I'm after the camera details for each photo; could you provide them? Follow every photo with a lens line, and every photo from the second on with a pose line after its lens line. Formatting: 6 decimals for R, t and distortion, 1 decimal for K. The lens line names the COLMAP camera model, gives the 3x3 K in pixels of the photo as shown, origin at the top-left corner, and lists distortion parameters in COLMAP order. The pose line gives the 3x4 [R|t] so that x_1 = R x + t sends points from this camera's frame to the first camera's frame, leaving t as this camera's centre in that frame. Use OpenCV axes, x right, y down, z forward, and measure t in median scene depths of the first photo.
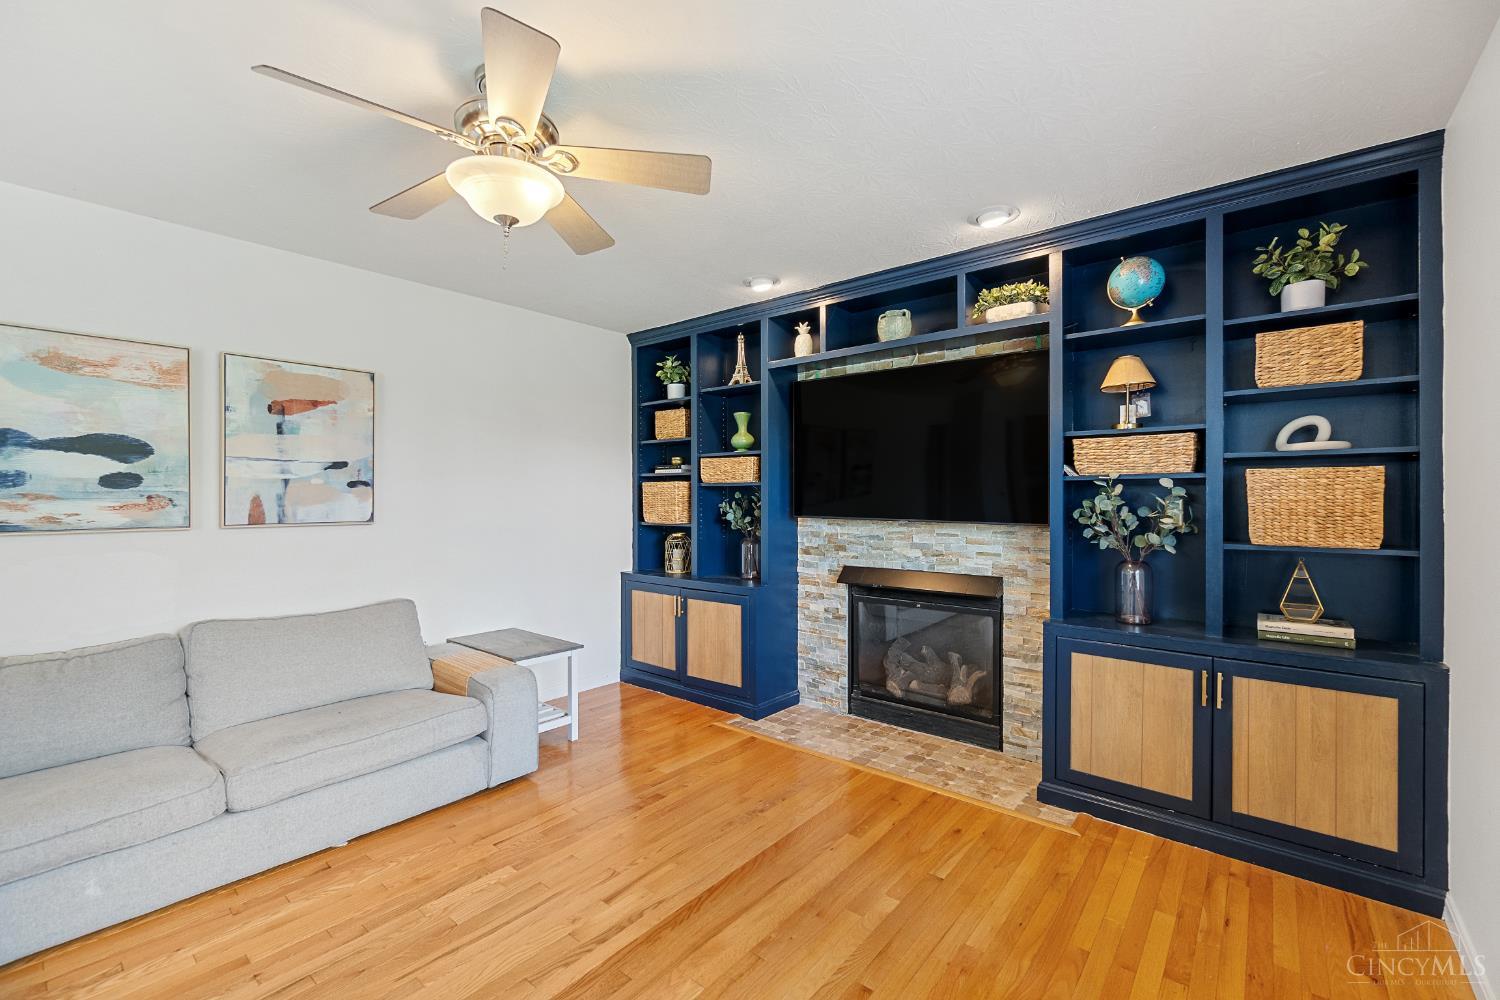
lens RADIAL K [[643.5, 0, 744.9], [0, 643.5, 498.3], [0, 0, 1]] dist [-0.000268, 0.000630]
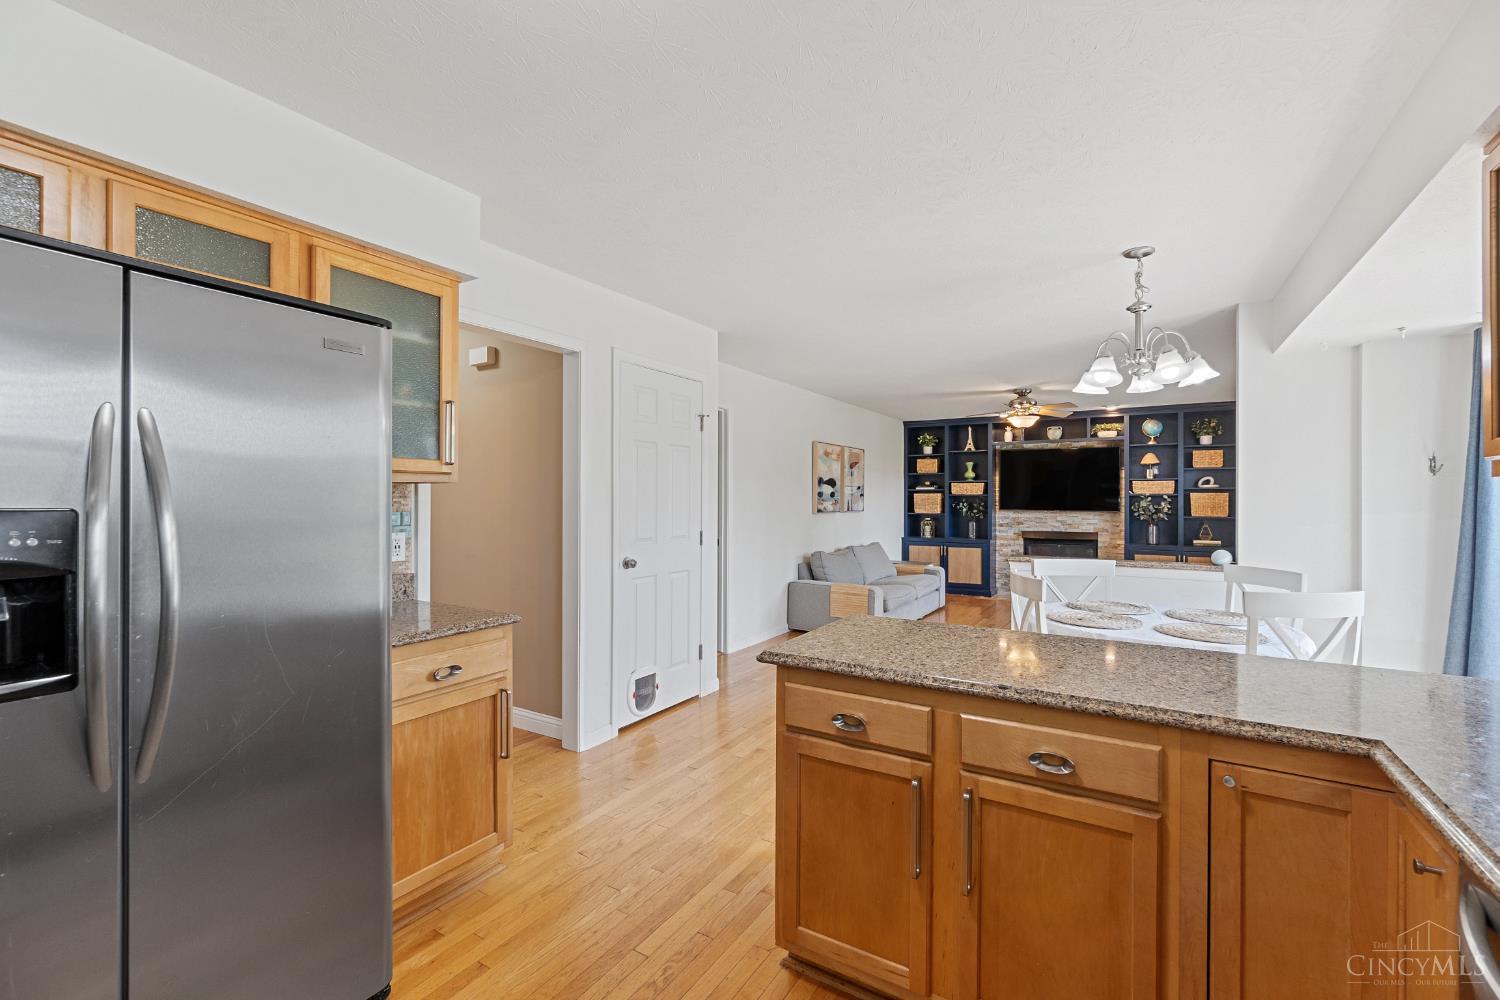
lens RADIAL K [[643.5, 0, 748.1], [0, 643.5, 499.2], [0, 0, 1]] dist [-0.000268, 0.000630]
pose [[0.989396, 0.004176, 0.145182, -1.574917], [-0.003575, 0.999984, -0.004394, 0.006893], [-0.145198, 0.003828, 0.989395, -1.563227]]
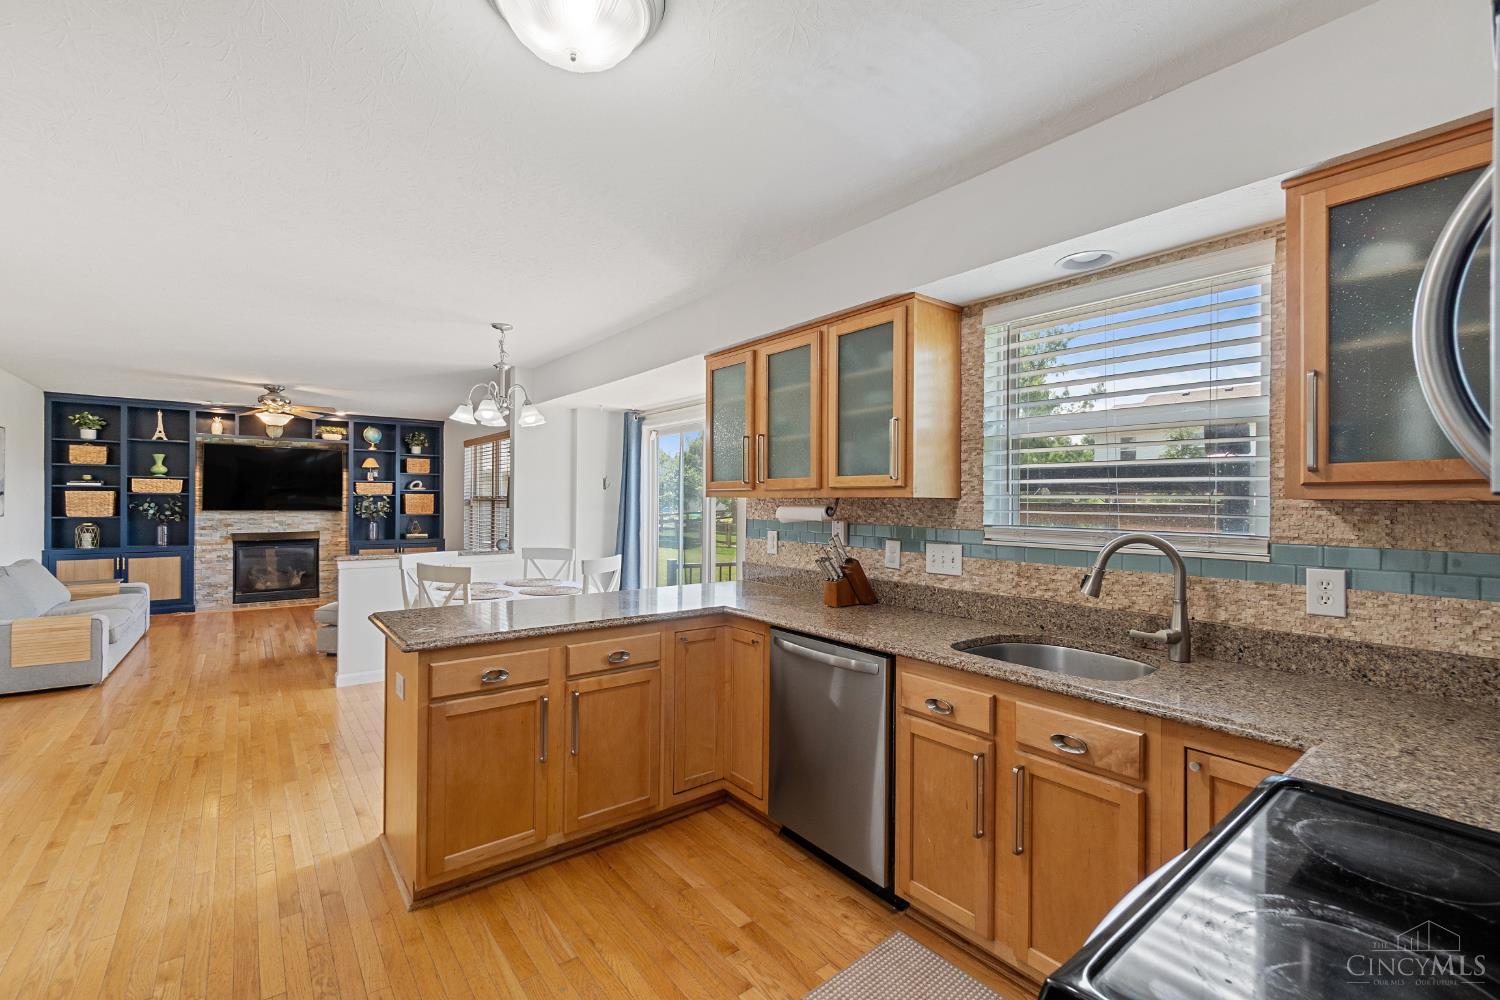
lens RADIAL K [[643.5, 0, 738.9], [0, 643.5, 497.8], [0, 0, 1]] dist [-0.000268, 0.000630]
pose [[0.222374, 0.006553, 0.974940, -2.075046], [-0.003710, 0.999976, -0.005875, -0.007699], [-0.974954, -0.002311, 0.222392, -1.471300]]
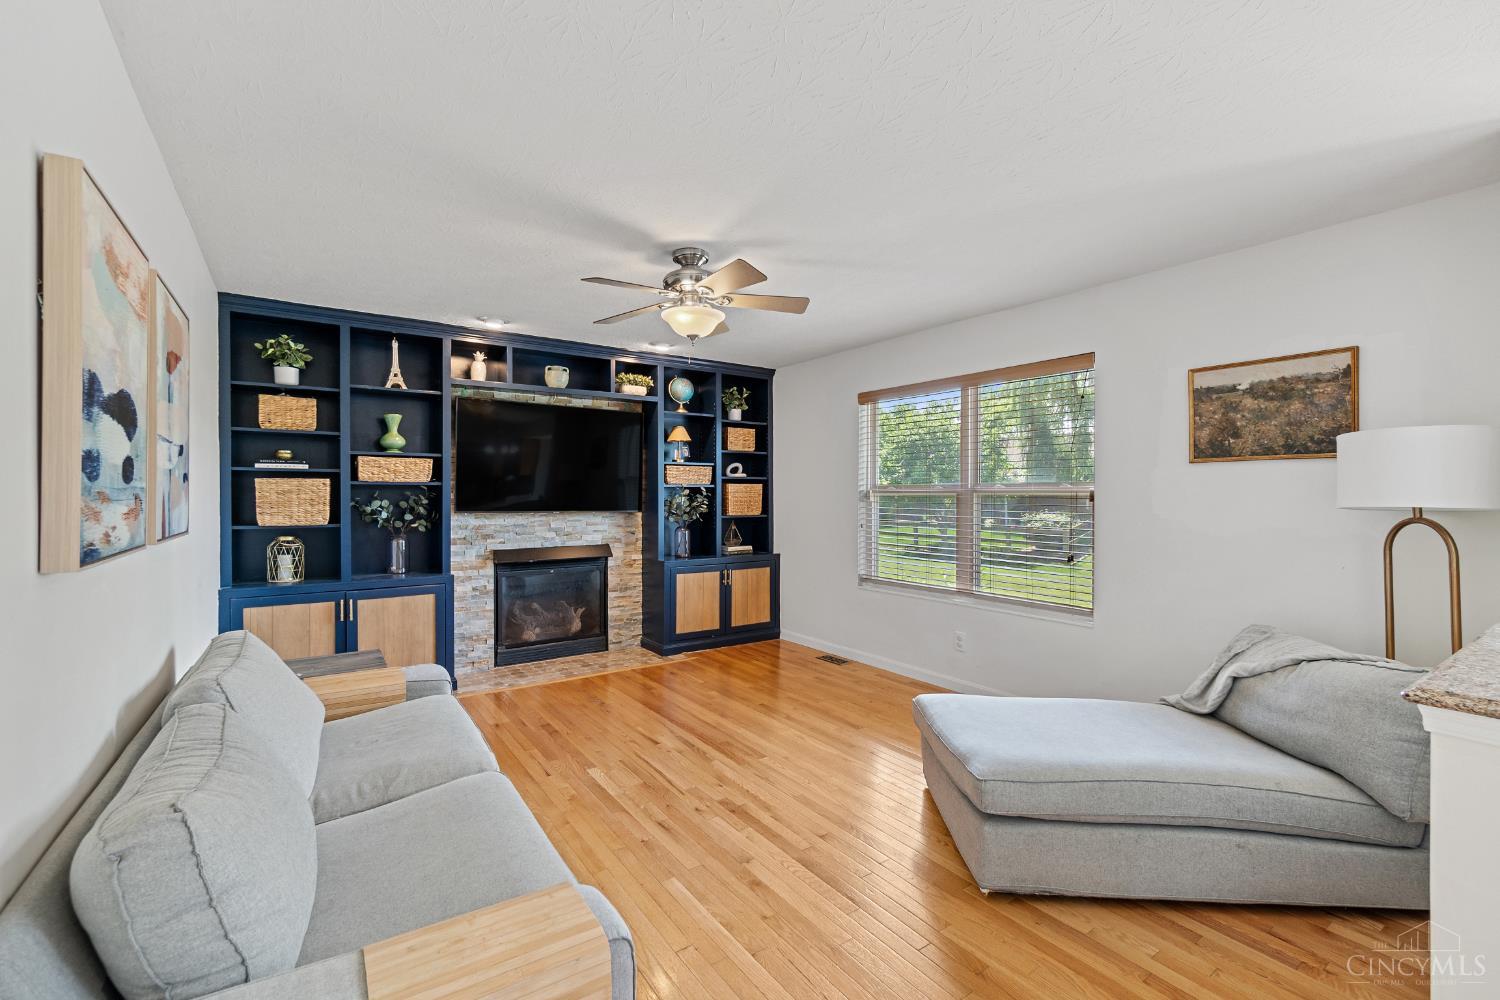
lens RADIAL K [[643.5, 0, 743.7], [0, 643.5, 493.4], [0, 0, 1]] dist [-0.000268, 0.000630]
pose [[0.266401, 0.003404, 0.963856, -1.260986], [0.002199, 0.999989, -0.004139, -0.000004], [-0.963860, 0.003222, 0.266391, 0.259076]]
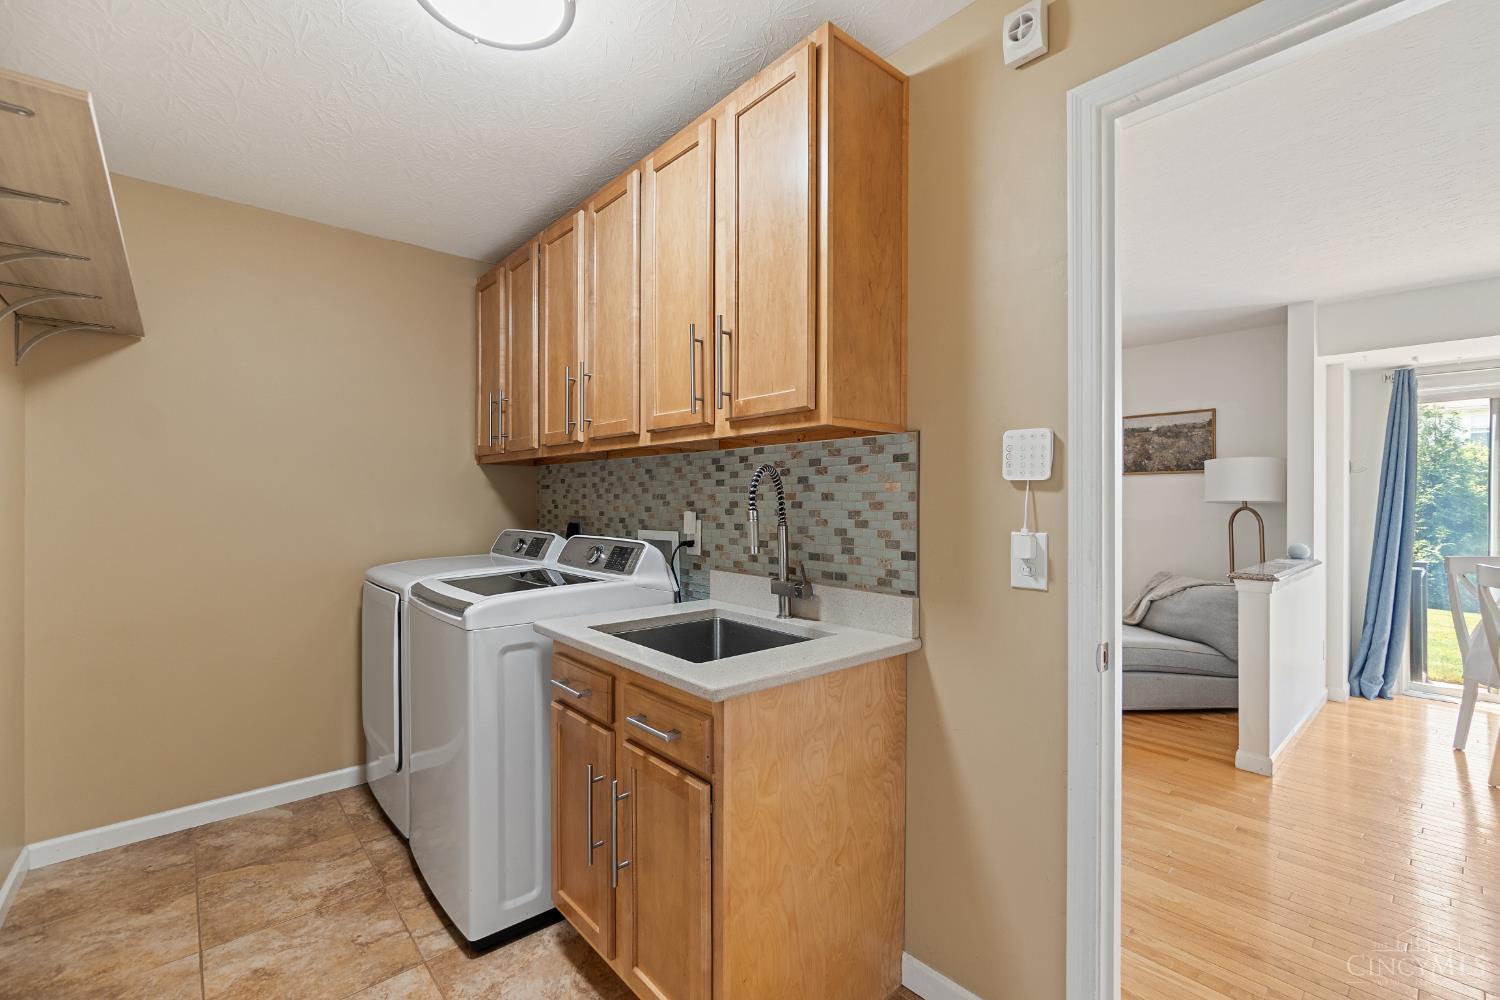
lens RADIAL K [[643.5, 0, 746.5], [0, 643.5, 497.8], [0, 0, 1]] dist [-0.000268, 0.000630]
pose [[0.146047, 0.005216, 0.989264, -1.889044], [0.004417, 0.999973, -0.005925, 0.012553], [-0.989268, 0.005235, 0.146020, 0.576190]]
